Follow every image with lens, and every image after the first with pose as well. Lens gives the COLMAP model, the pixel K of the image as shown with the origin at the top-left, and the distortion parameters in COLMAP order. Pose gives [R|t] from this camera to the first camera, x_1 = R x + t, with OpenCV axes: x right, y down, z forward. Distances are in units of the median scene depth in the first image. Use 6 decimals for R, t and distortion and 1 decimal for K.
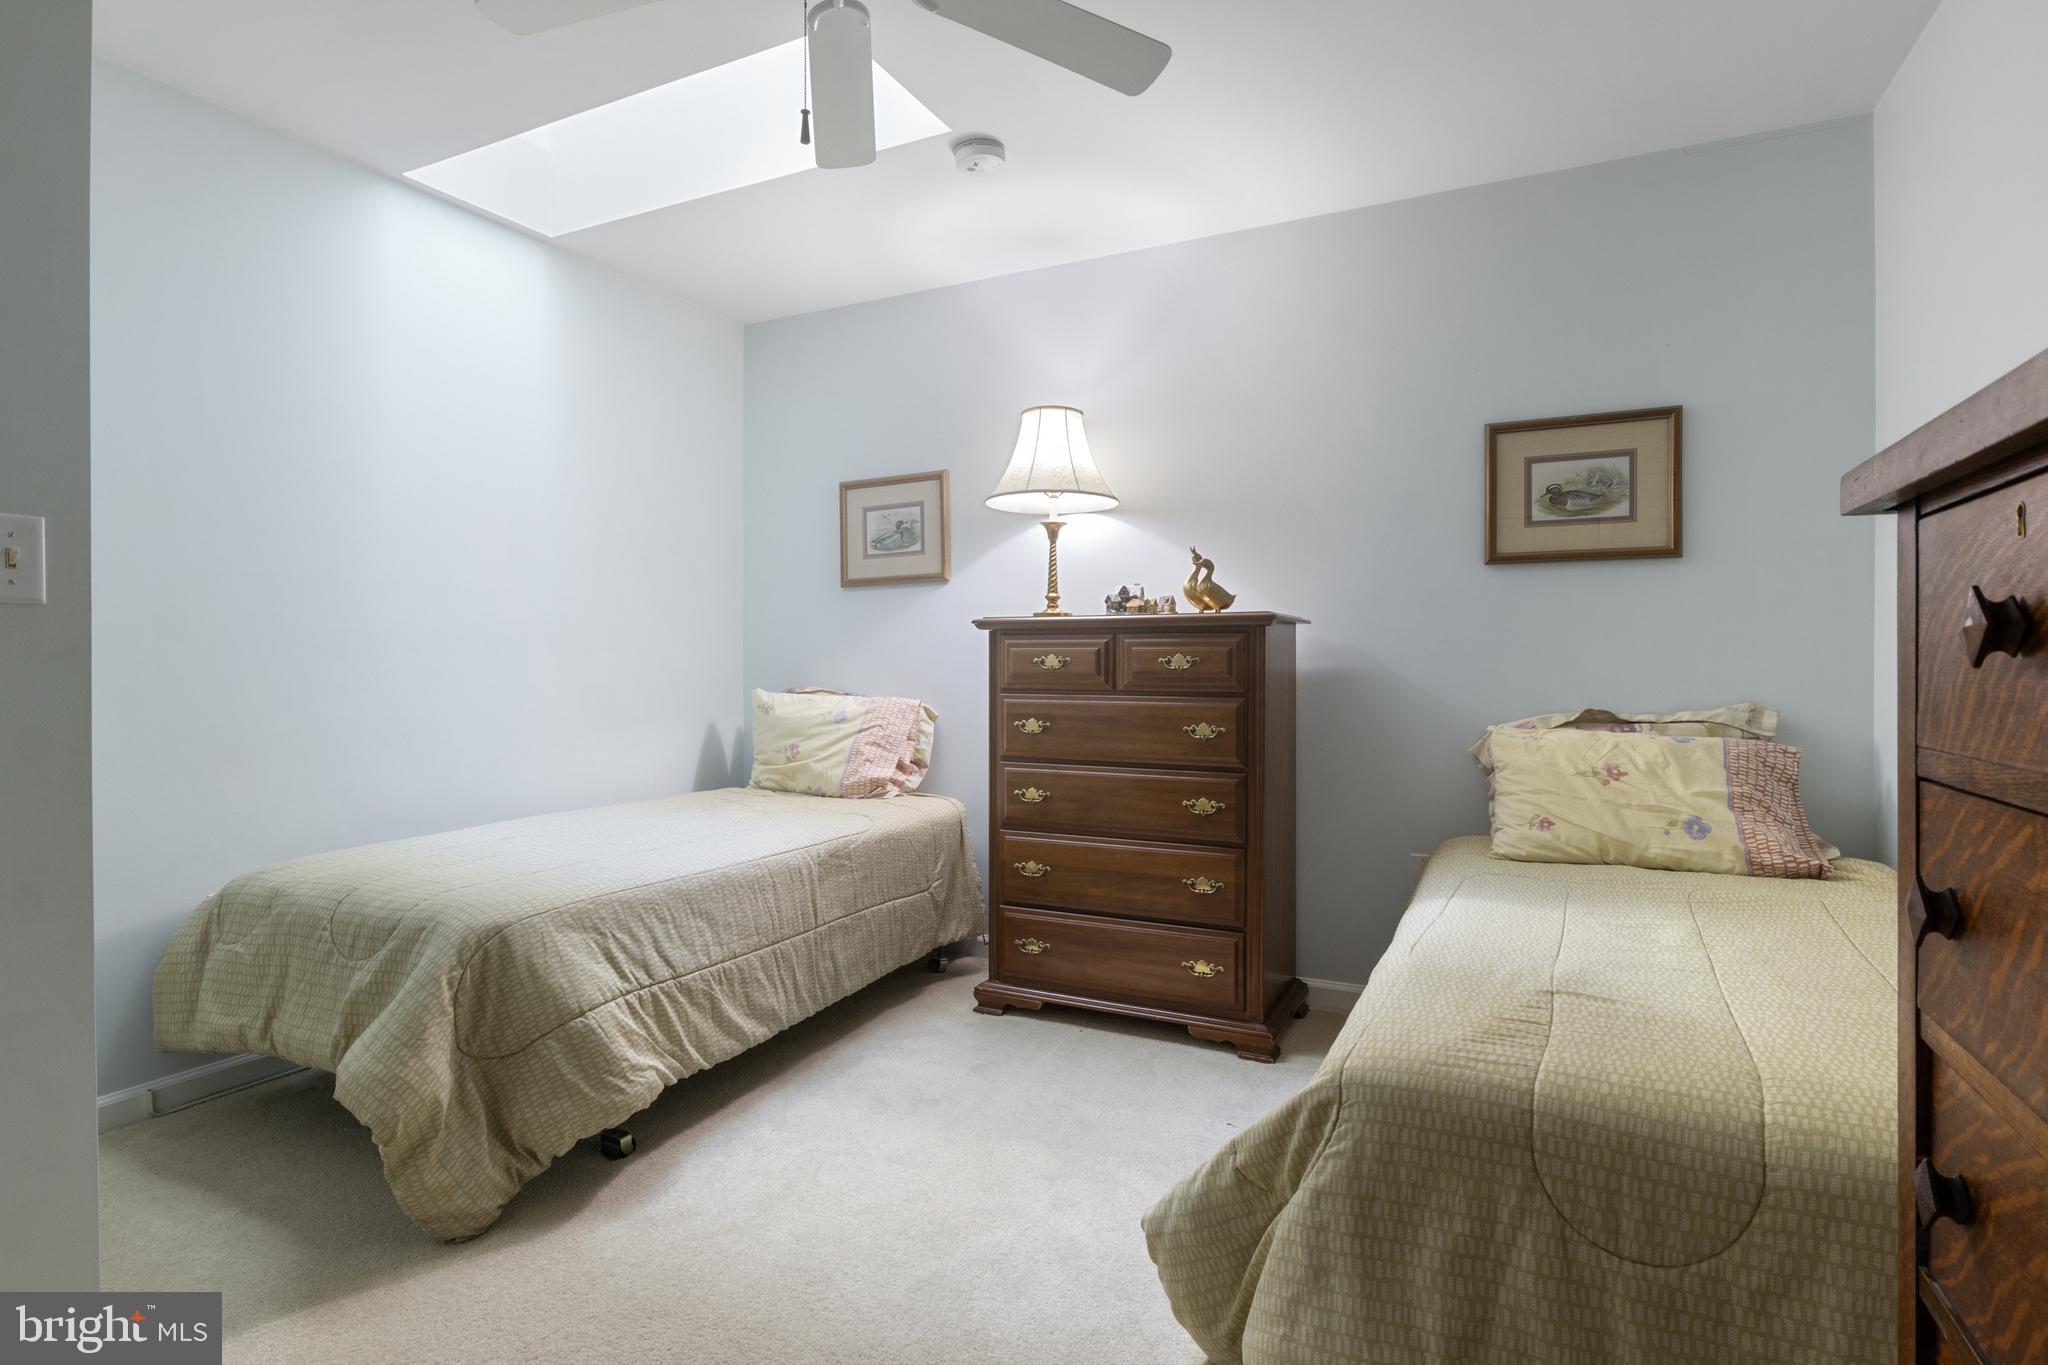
lens RADIAL K [[1026.4, 0, 1018.4], [0, 1026.4, 670.8], [0, 0, 1]] dist [-0.008746, -0.000321]
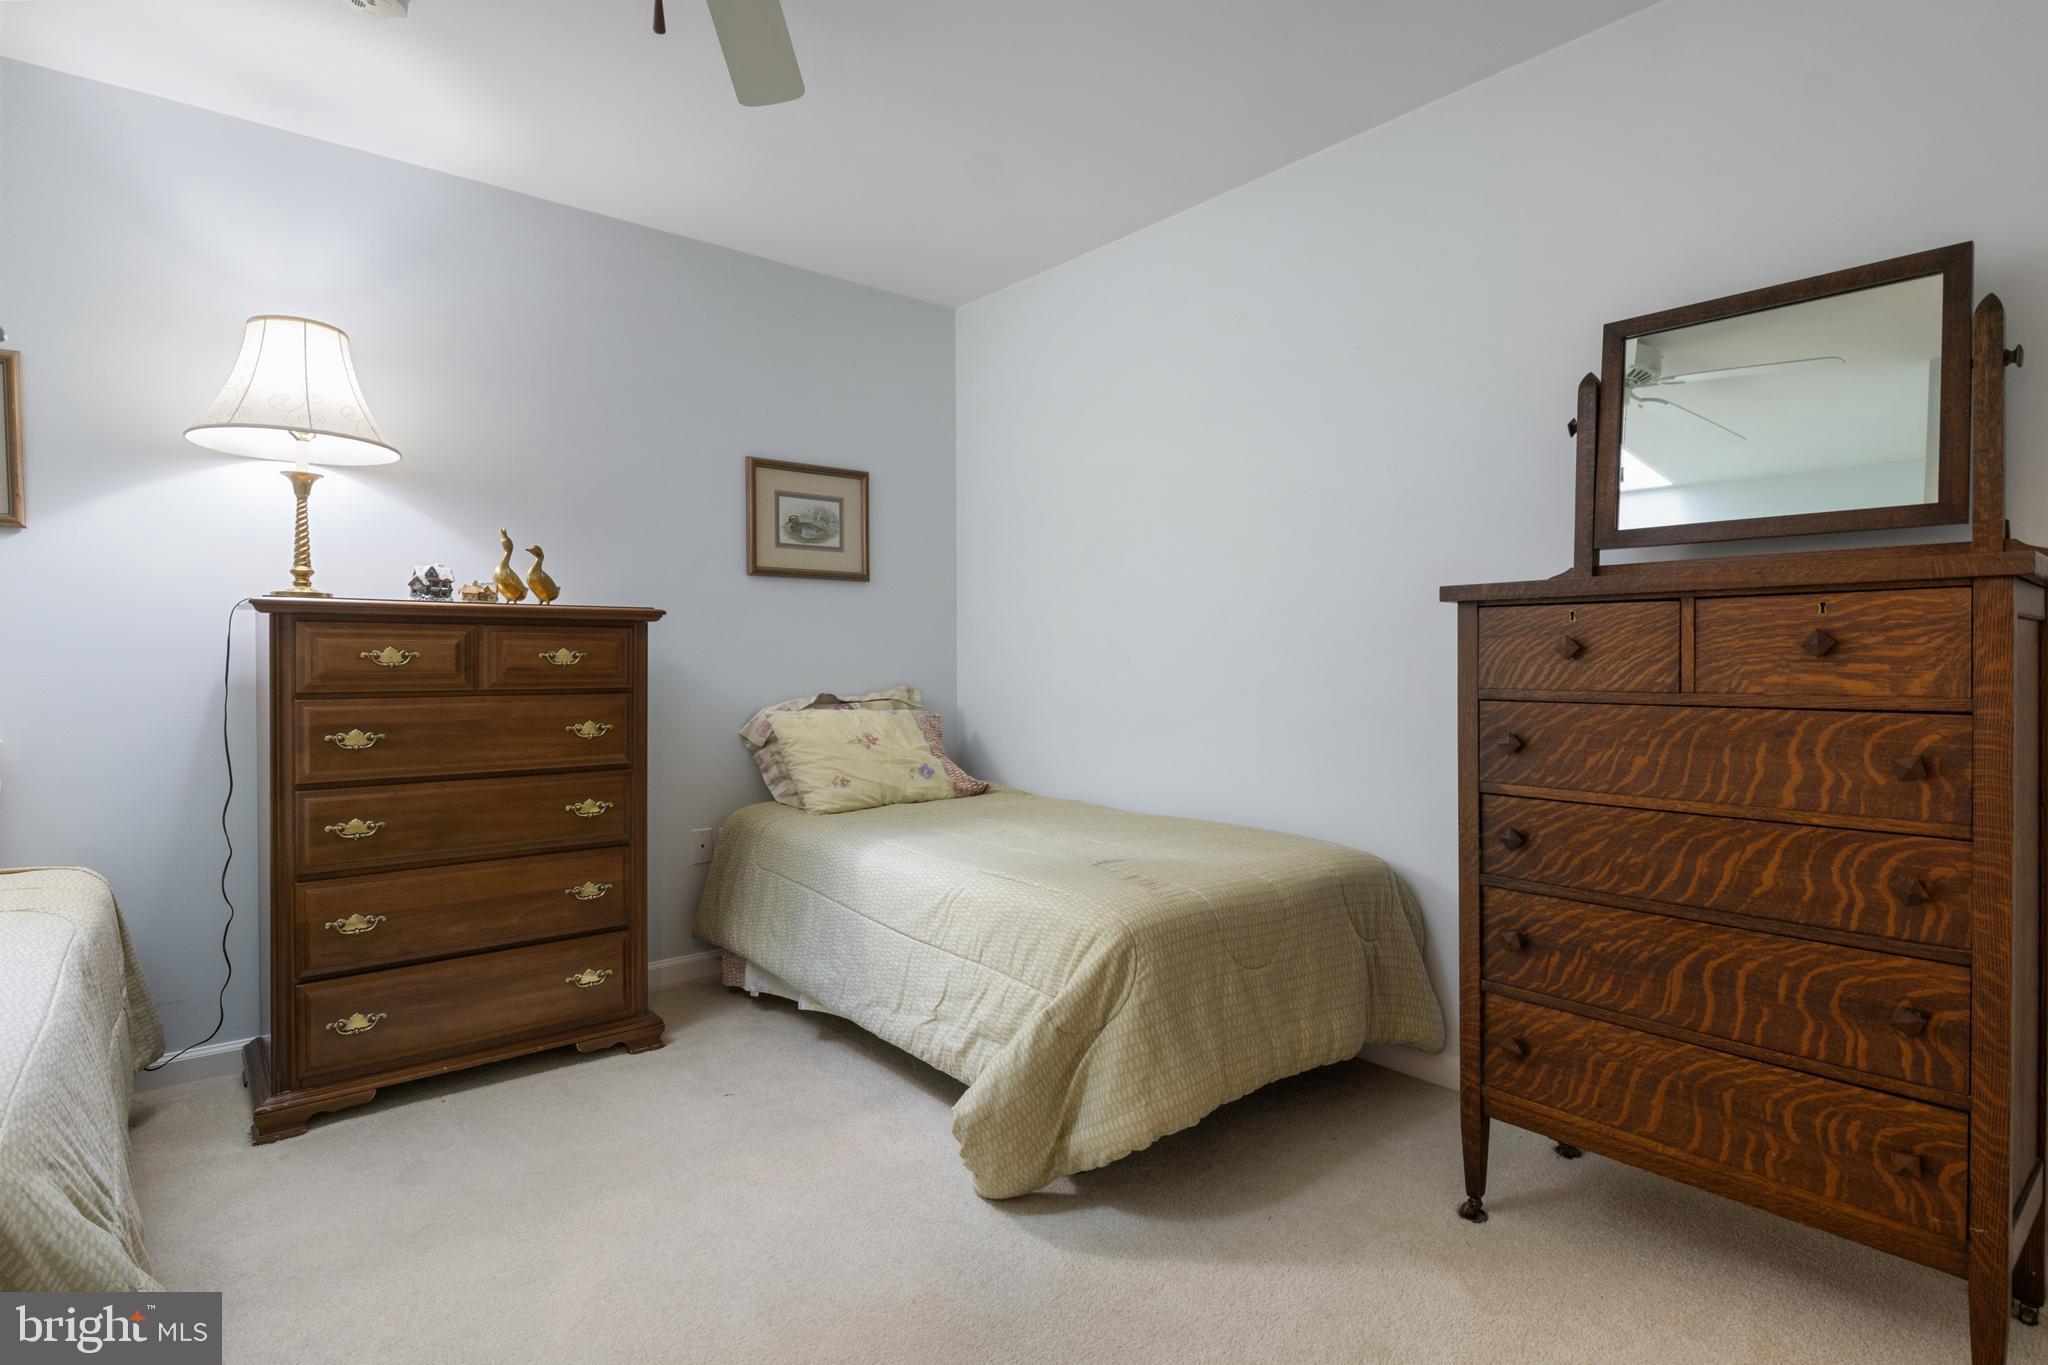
lens RADIAL K [[1026.4, 0, 1016.6], [0, 1026.4, 677.5], [0, 0, 1]] dist [-0.008746, -0.000321]
pose [[0.398401, -0.017964, 0.917035, -0.525528], [0.006362, 0.999838, 0.016823, -0.003328], [-0.917189, -0.000868, 0.398451, 0.250559]]
